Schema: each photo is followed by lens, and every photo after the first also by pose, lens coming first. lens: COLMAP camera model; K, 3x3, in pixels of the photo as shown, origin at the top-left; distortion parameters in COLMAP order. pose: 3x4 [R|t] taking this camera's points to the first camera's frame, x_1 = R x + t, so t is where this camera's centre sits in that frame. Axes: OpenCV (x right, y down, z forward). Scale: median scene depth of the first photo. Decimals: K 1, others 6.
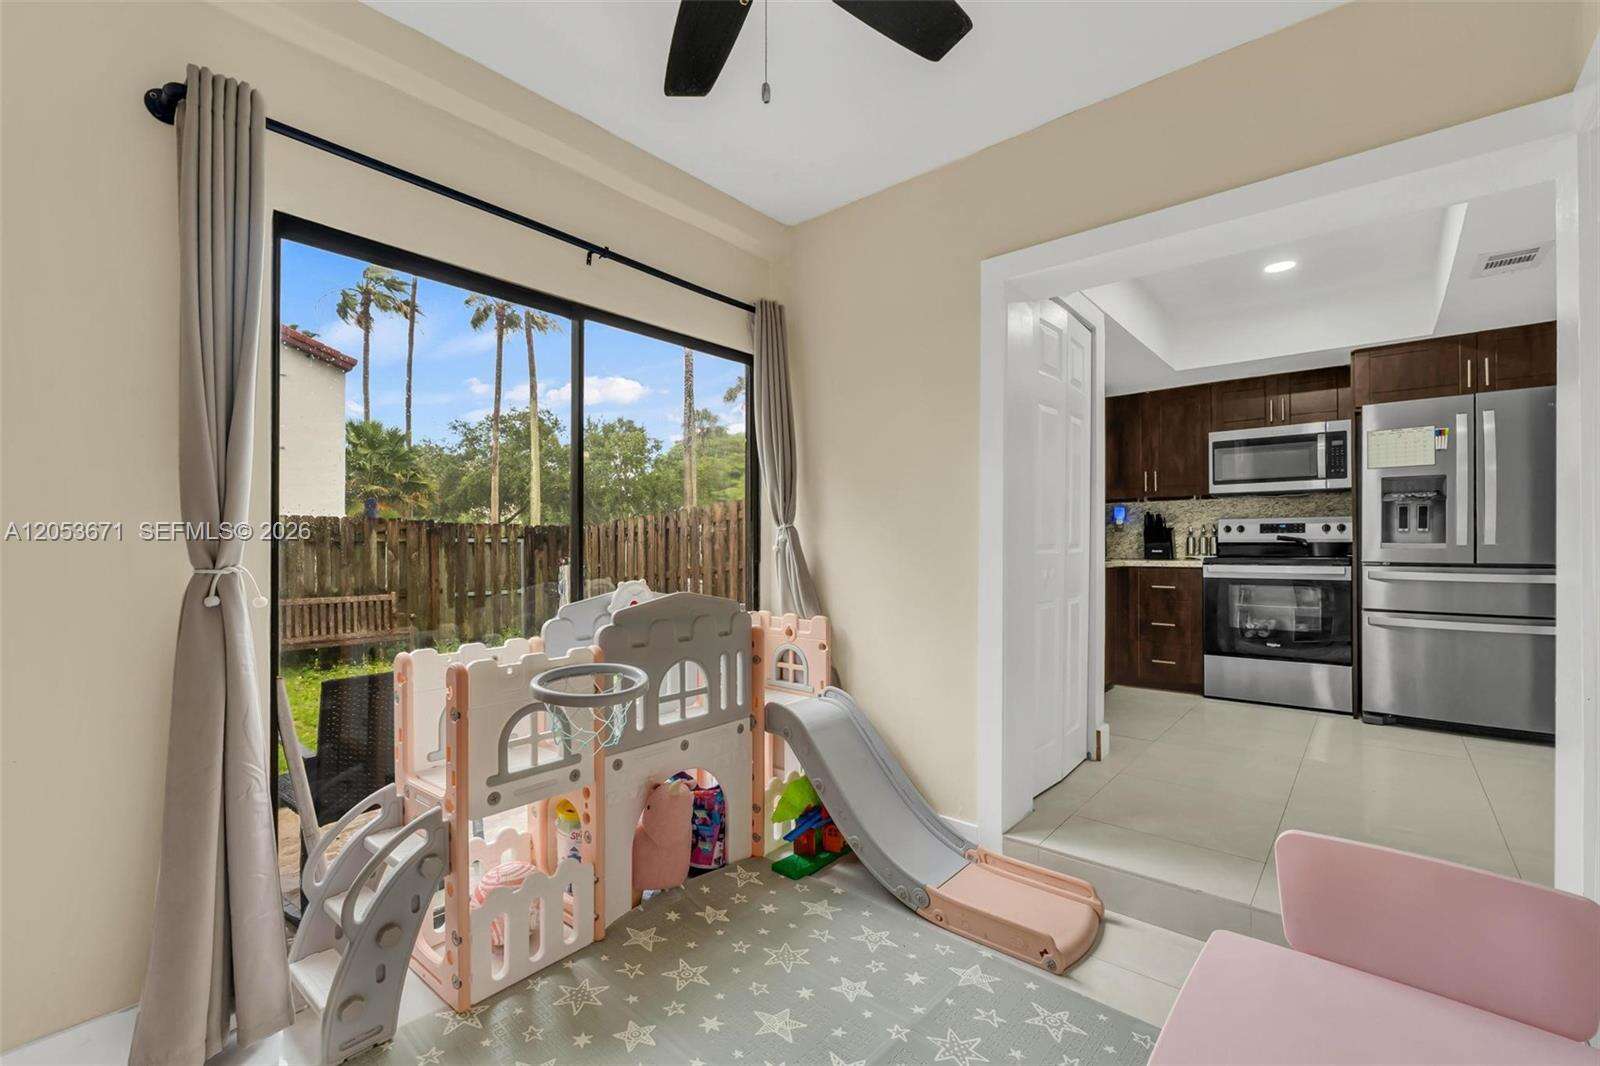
lens RADIAL K [[682.7, 0, 807.7], [0, 682.7, 544.4], [0, 0, 1]] dist [-0.005862, 0.000064]
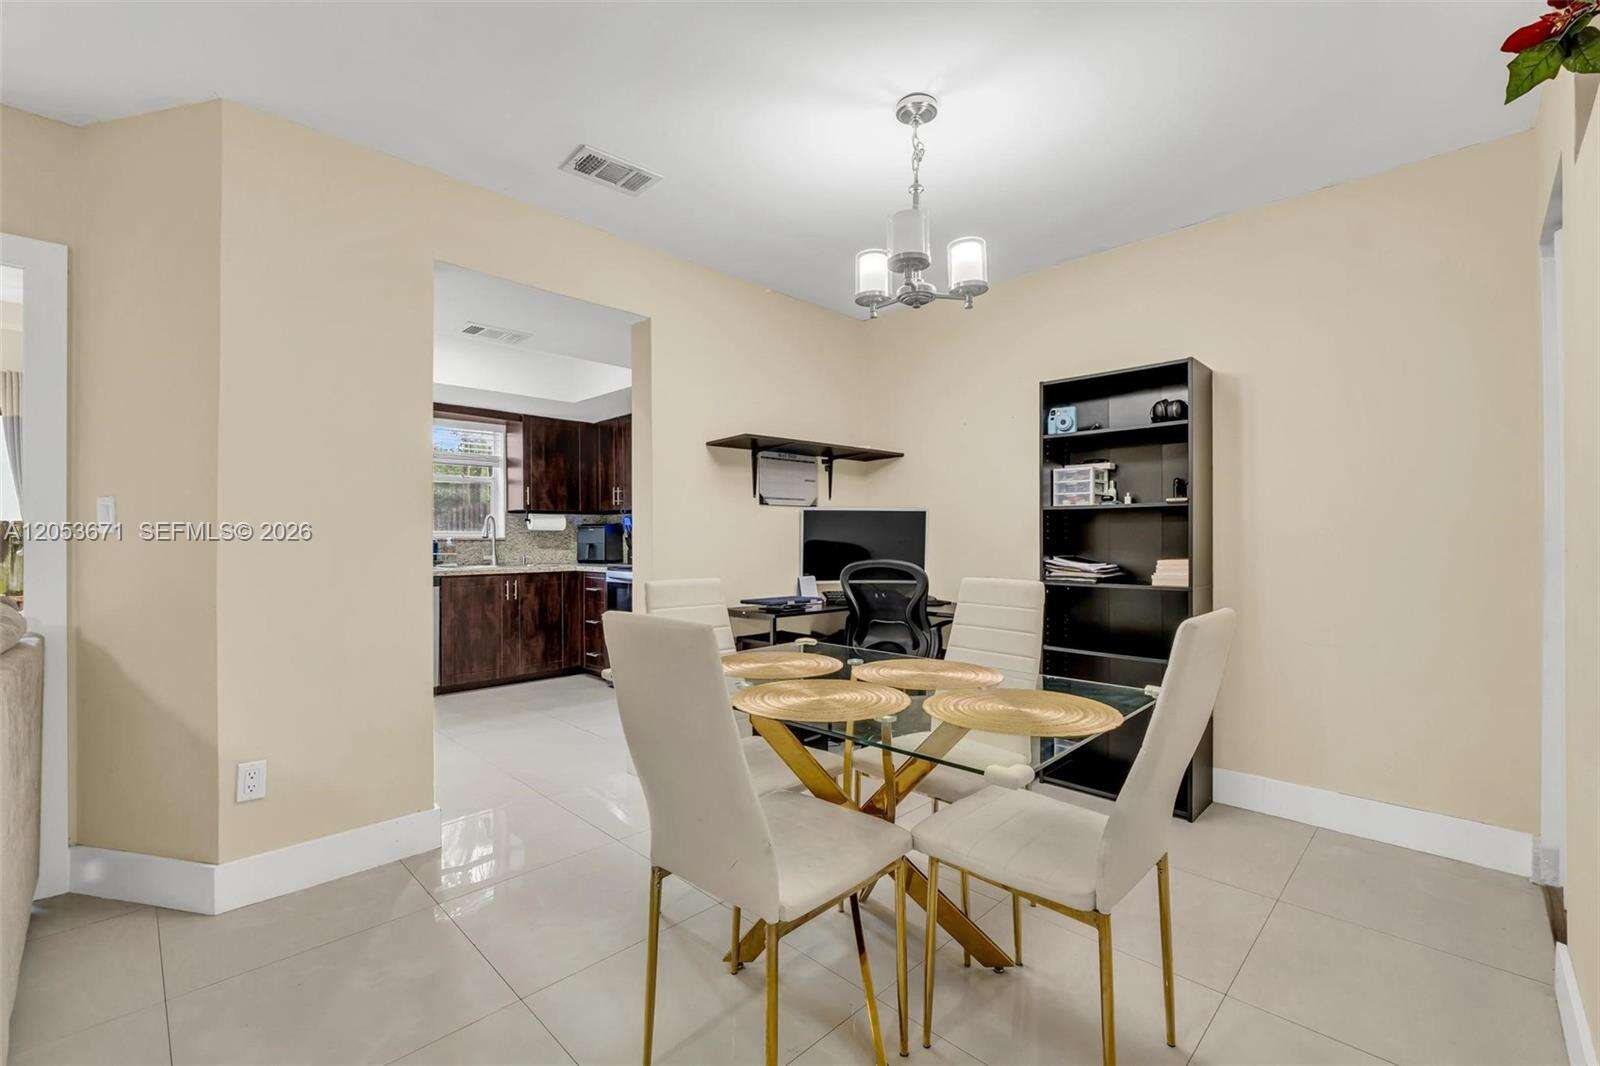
lens RADIAL K [[684.4, 0, 807.1], [0, 684.4, 534.7], [0, 0, 1]] dist [-0.000068, 0.000297]
pose [[0.996543, 0.001304, -0.083067, 1.061213], [-0.001702, 0.999987, -0.004722, -0.026934], [0.083060, 0.004847, 0.996533, -0.129213]]
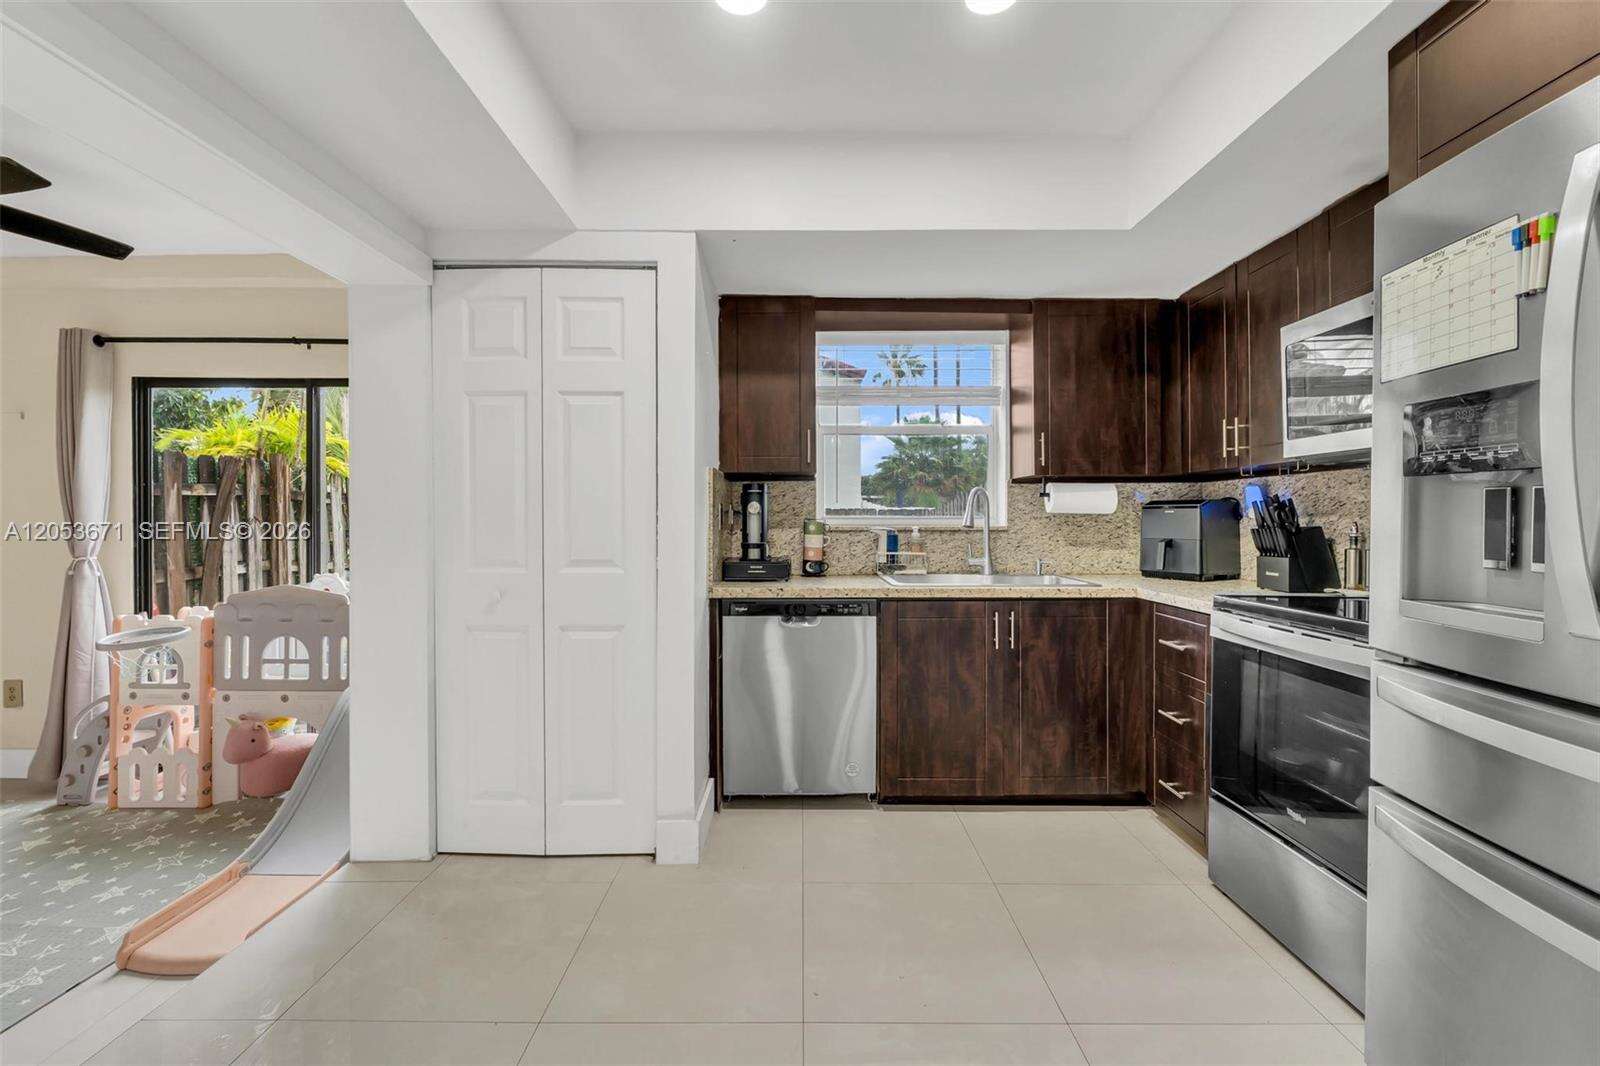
lens RADIAL K [[686.1, 0, 796.4], [0, 686.1, 520.5], [0, 0, 1]] dist [-0.001619, -0.000387]
pose [[0.639200, 0.006978, -0.769009, 0.801515], [-0.003064, 0.999974, 0.006527, -0.037433], [0.769034, -0.001816, 0.639205, 0.483178]]
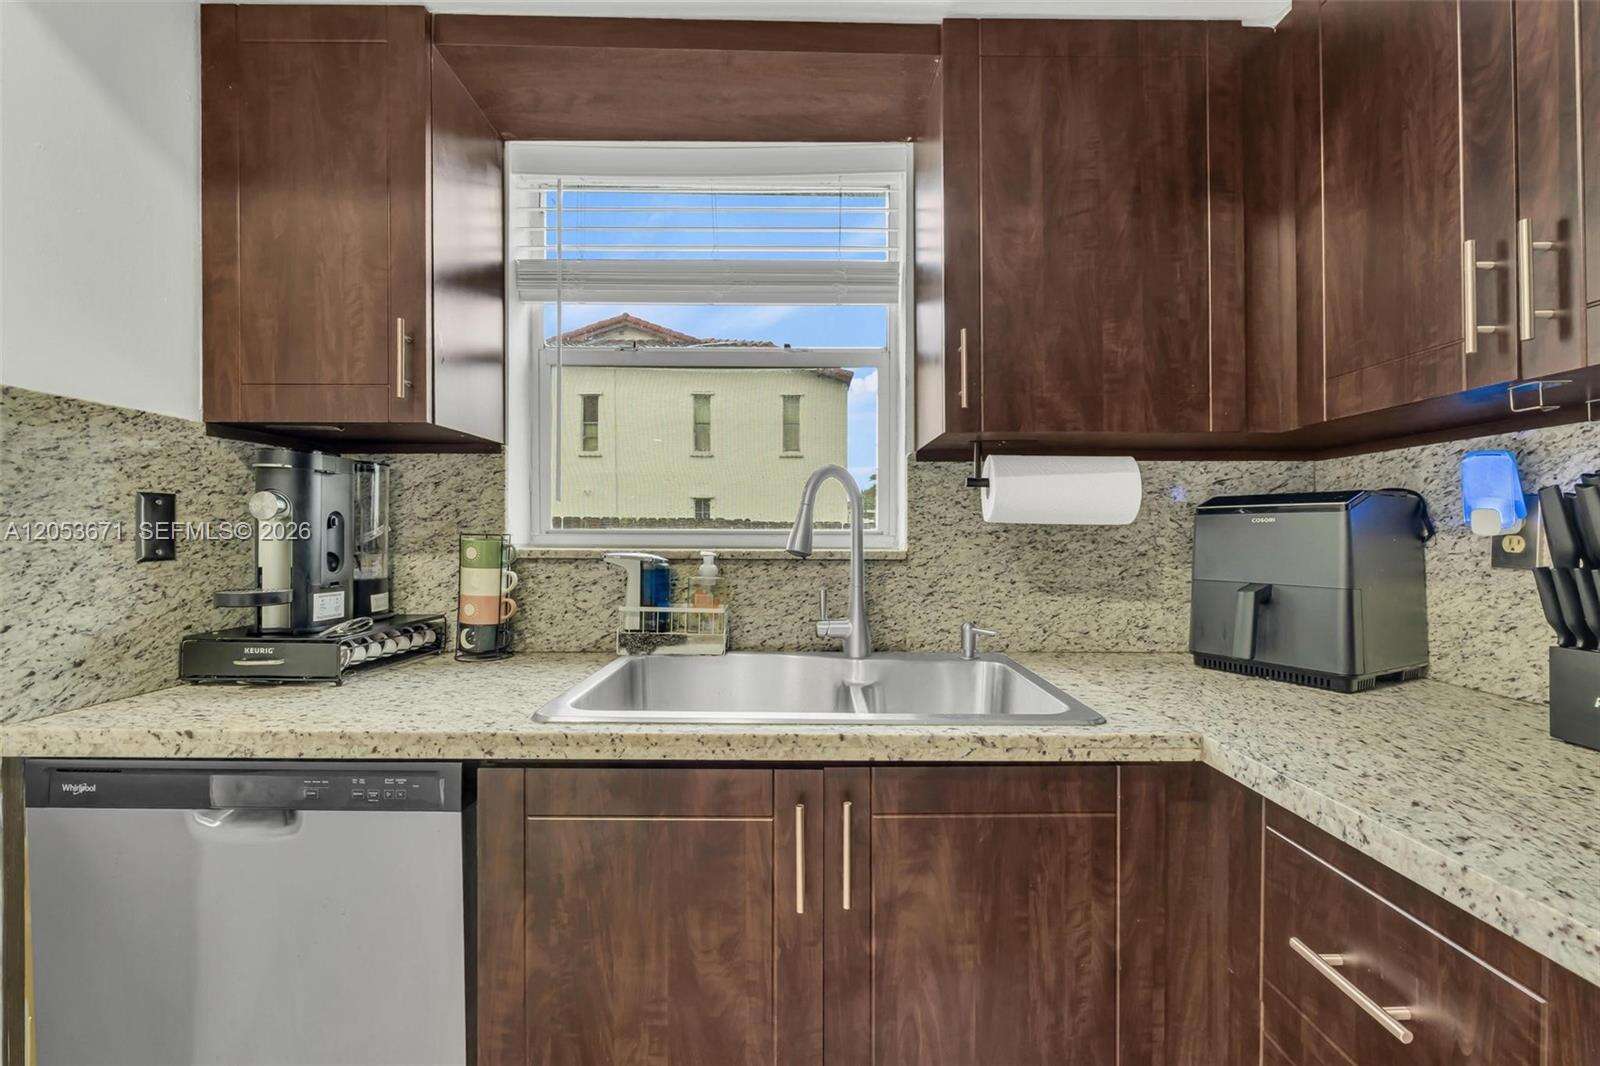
lens RADIAL K [[690.9, 0, 805.4], [0, 690.9, 530.6], [0, 0, 1]] dist [-0.004111, -0.000323]
pose [[0.641642, 0.002622, -0.767000, 0.606913], [-0.007217, 0.999971, -0.002619, -0.036181], [0.766970, 0.007216, 0.641642, 0.881993]]
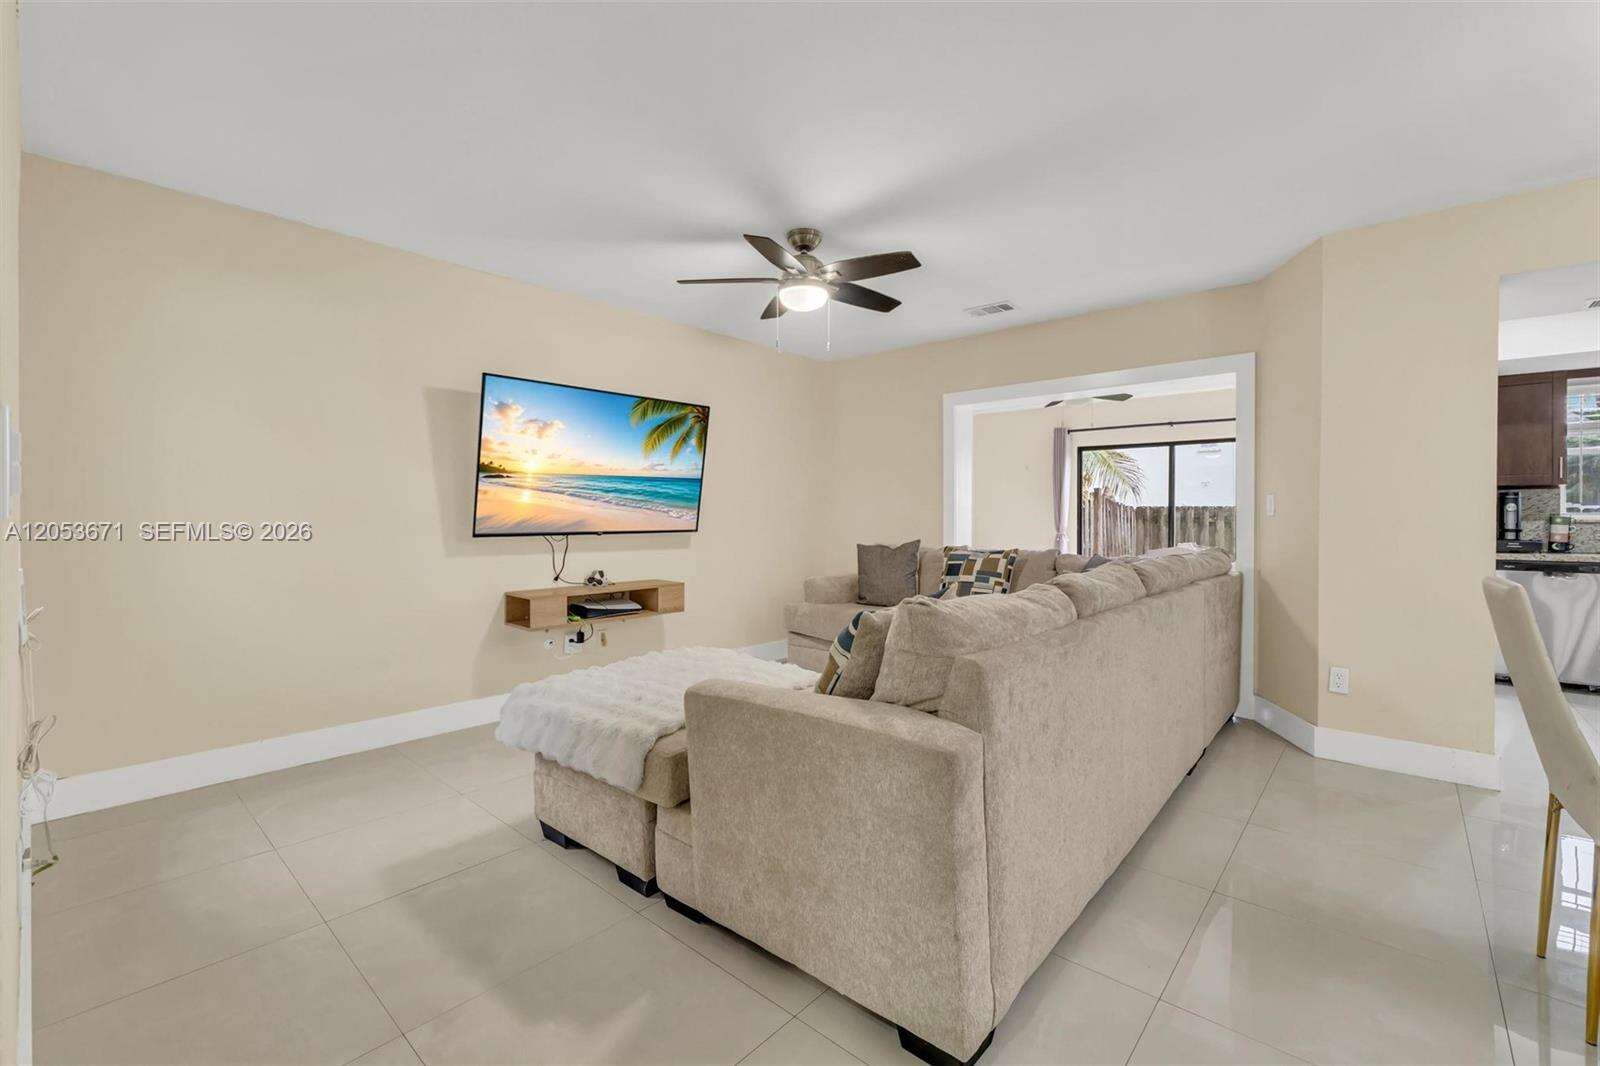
lens RADIAL K [[673.1, 0, 807.3], [0, 673.1, 522.4], [0, 0, 1]] dist [-0.005960, -0.000343]
pose [[-0.021590, 0.010794, -0.999709, 1.354319], [-0.004358, 0.999931, 0.010891, -0.027597], [0.999757, 0.004592, -0.021542, -0.229630]]
